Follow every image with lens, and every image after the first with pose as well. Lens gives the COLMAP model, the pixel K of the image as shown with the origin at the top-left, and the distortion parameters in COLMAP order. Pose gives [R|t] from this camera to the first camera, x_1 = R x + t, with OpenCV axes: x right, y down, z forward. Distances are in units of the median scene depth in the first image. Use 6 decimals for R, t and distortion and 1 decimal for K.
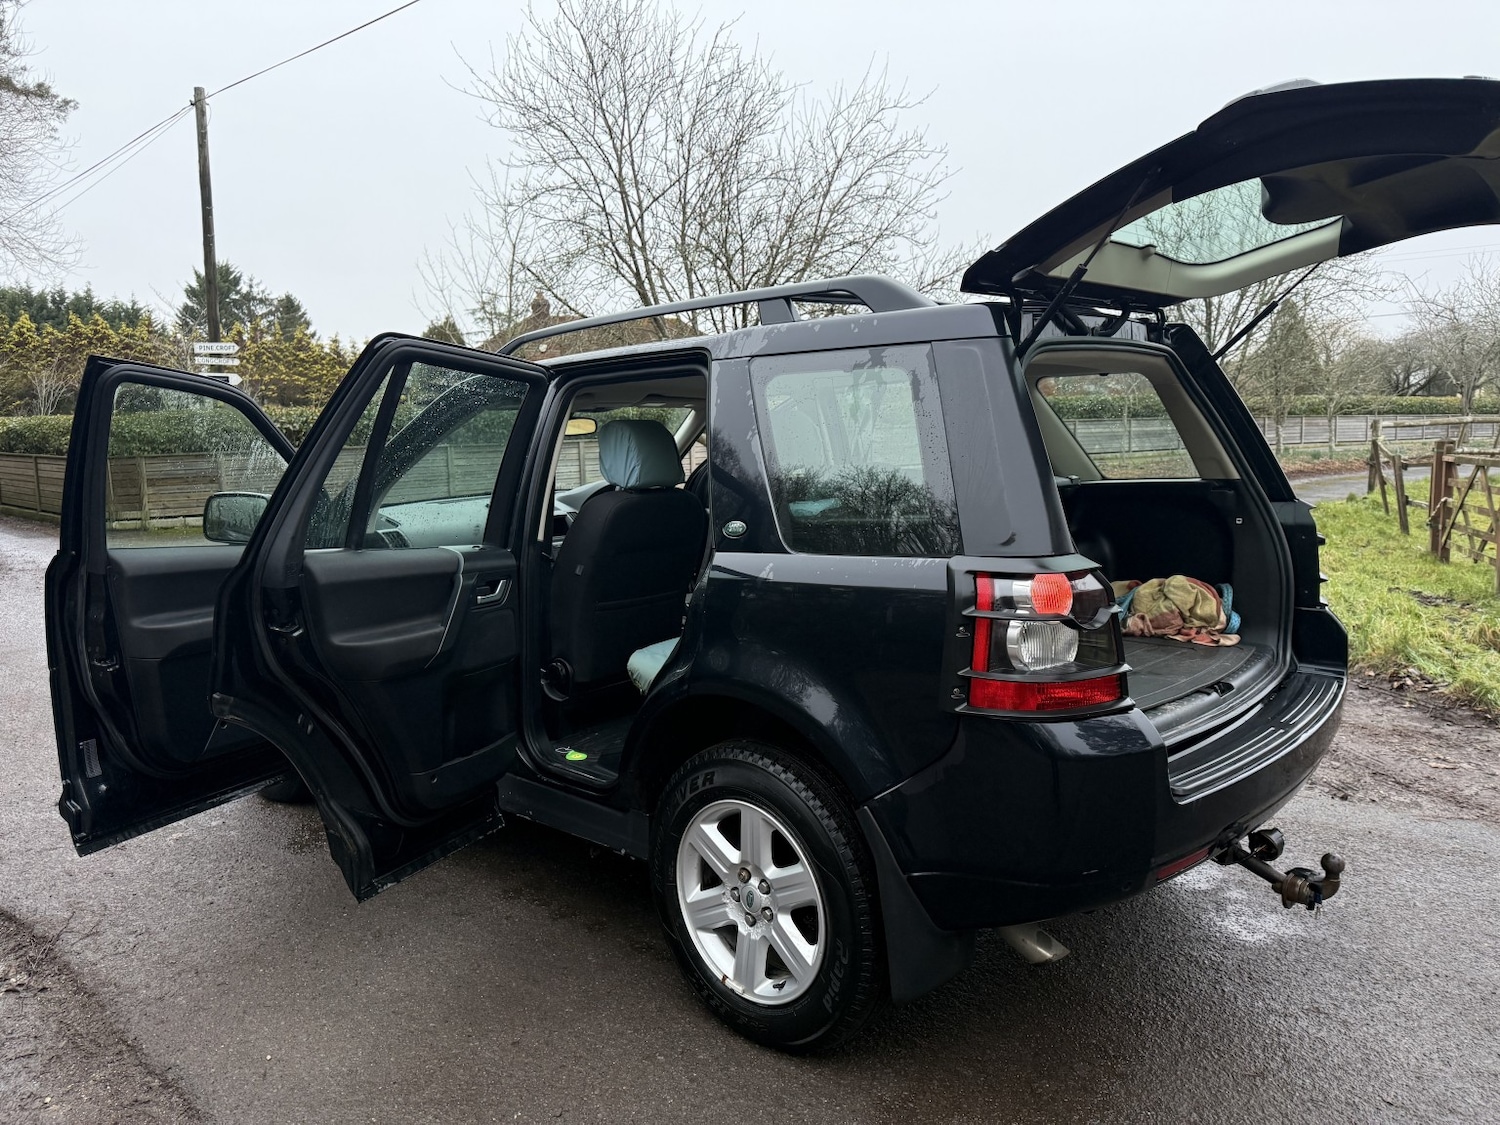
lens RADIAL K [[1102.8, 0, 751.4], [0, 1102.8, 576.7], [0, 0, 1]] dist [0.047549, -0.050245]
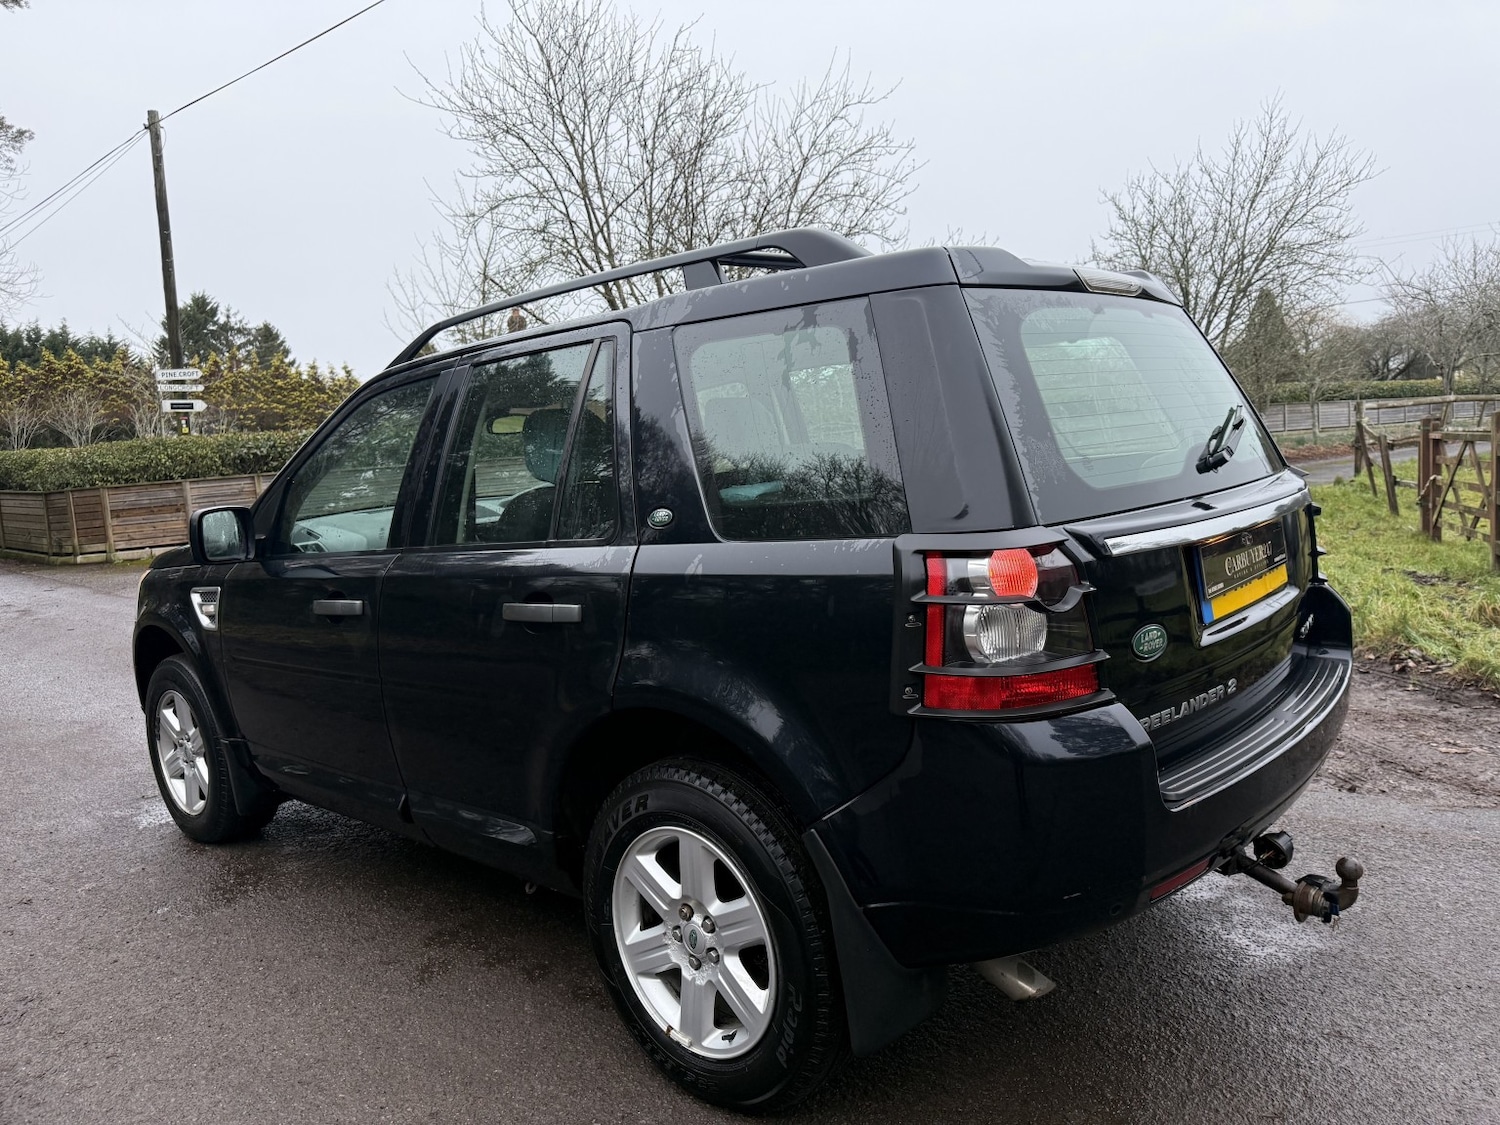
lens RADIAL K [[1103.1, 0, 756.9], [0, 1103.1, 569.8], [0, 0, 1]] dist [0.029747, -0.027324]
pose [[0.999129, -0.040314, 0.010815, 0.021099], [0.040490, 0.999044, -0.016492, 0.006406], [-0.010140, 0.016916, 0.999806, 0.048135]]
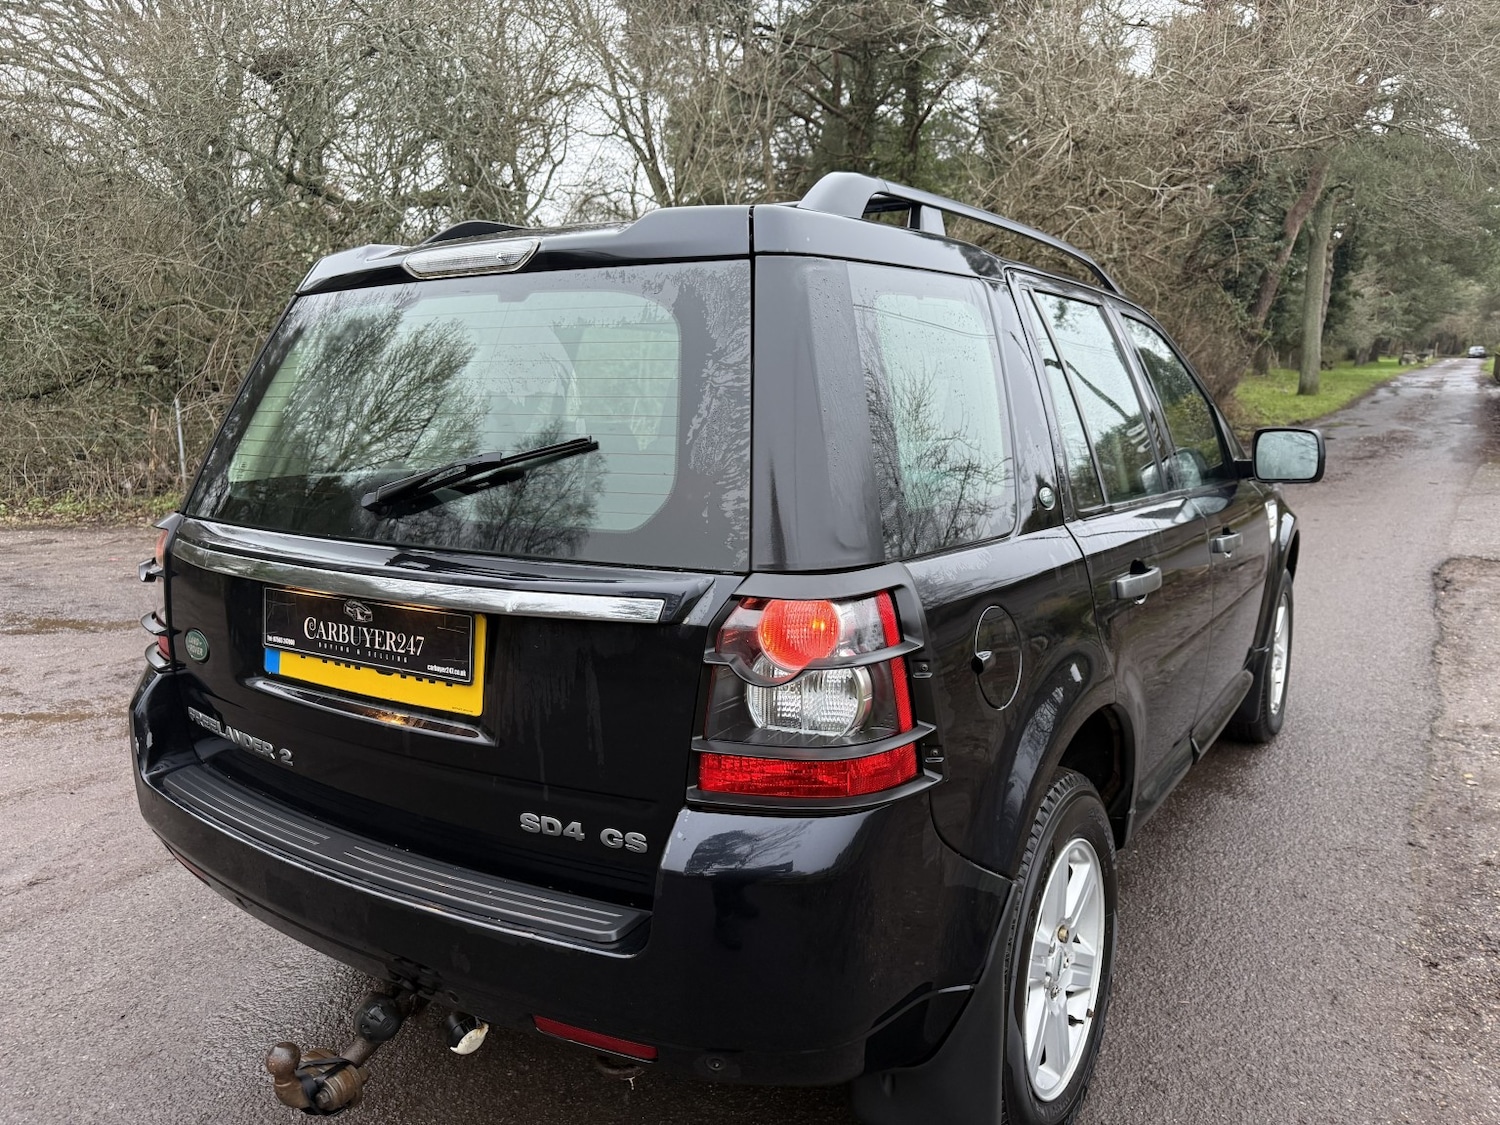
lens RADIAL K [[1099.4, 0, 750.0], [0, 1099.4, 562.5], [0, 0, 1]] dist [0.013927, -0.009929]
pose [[0.142437, 0.206594, -0.968003, 0.464445], [-0.123729, 0.974020, 0.189672, -0.079907], [0.982040, 0.092754, 0.164298, 0.458627]]
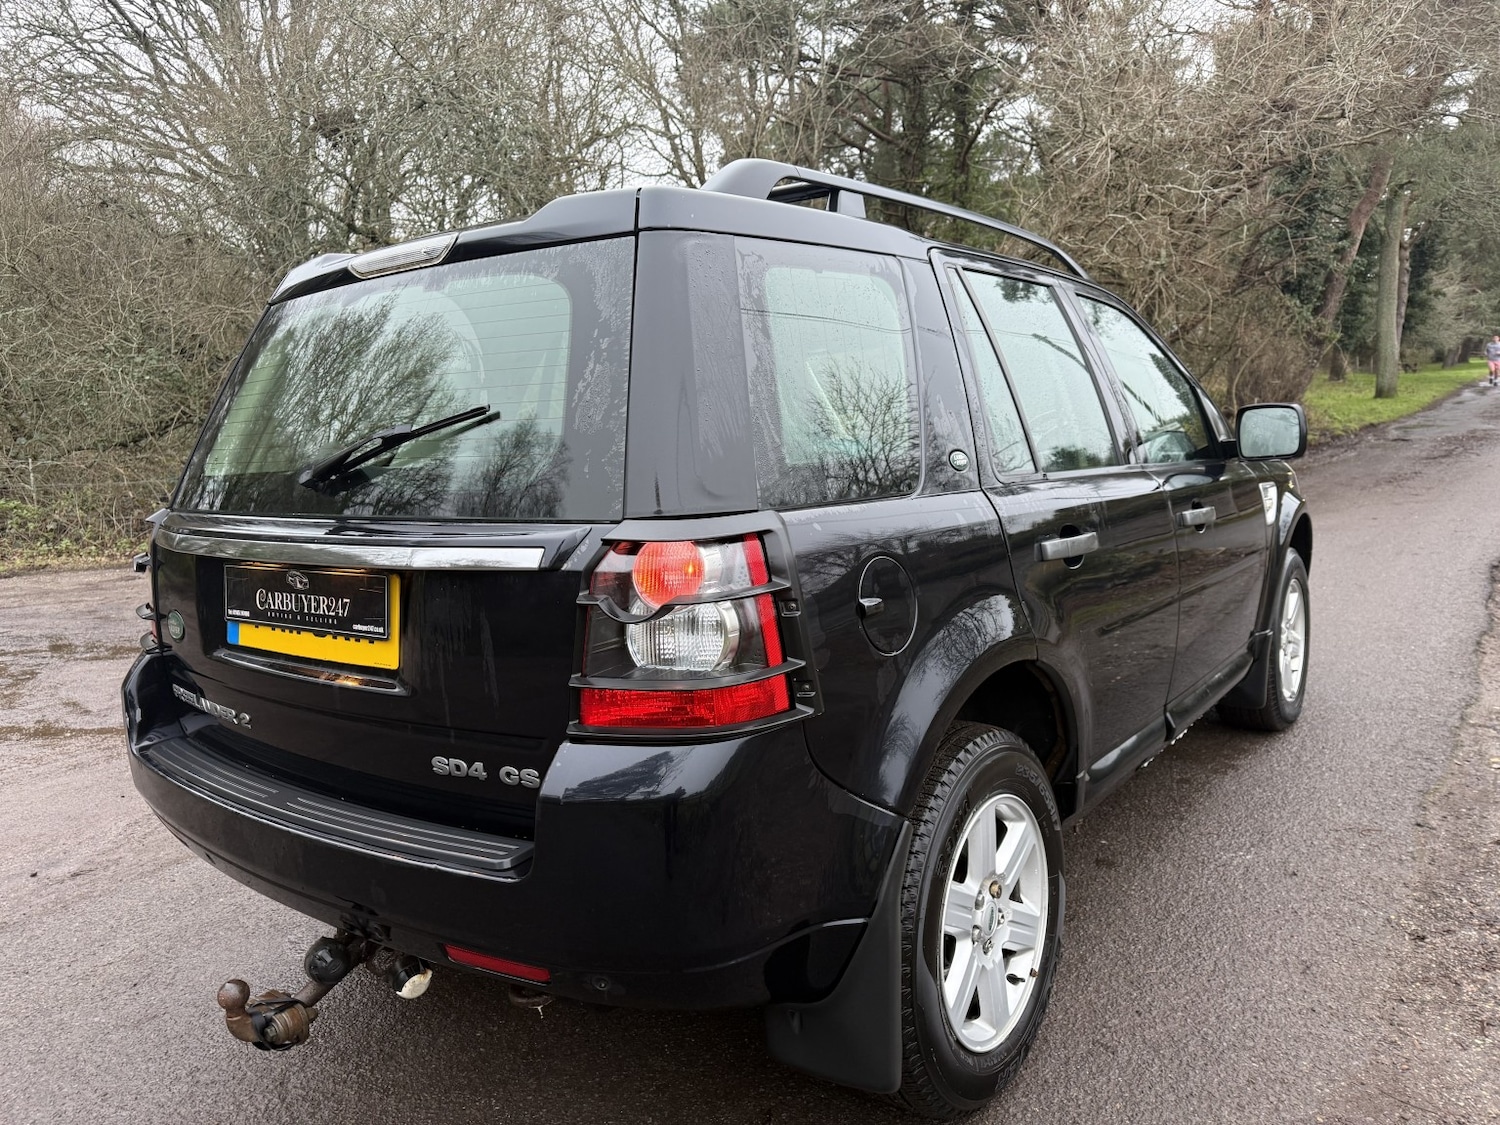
lens RADIAL K [[1101.0, 0, 744.6], [0, 1101.0, 564.8], [0, 0, 1]] dist [0.010263, -0.003699]
pose [[0.069092, 0.175240, -0.982098, 0.487944], [-0.082118, 0.982109, 0.169464, -0.068285], [0.994225, 0.068939, 0.082246, 0.504630]]
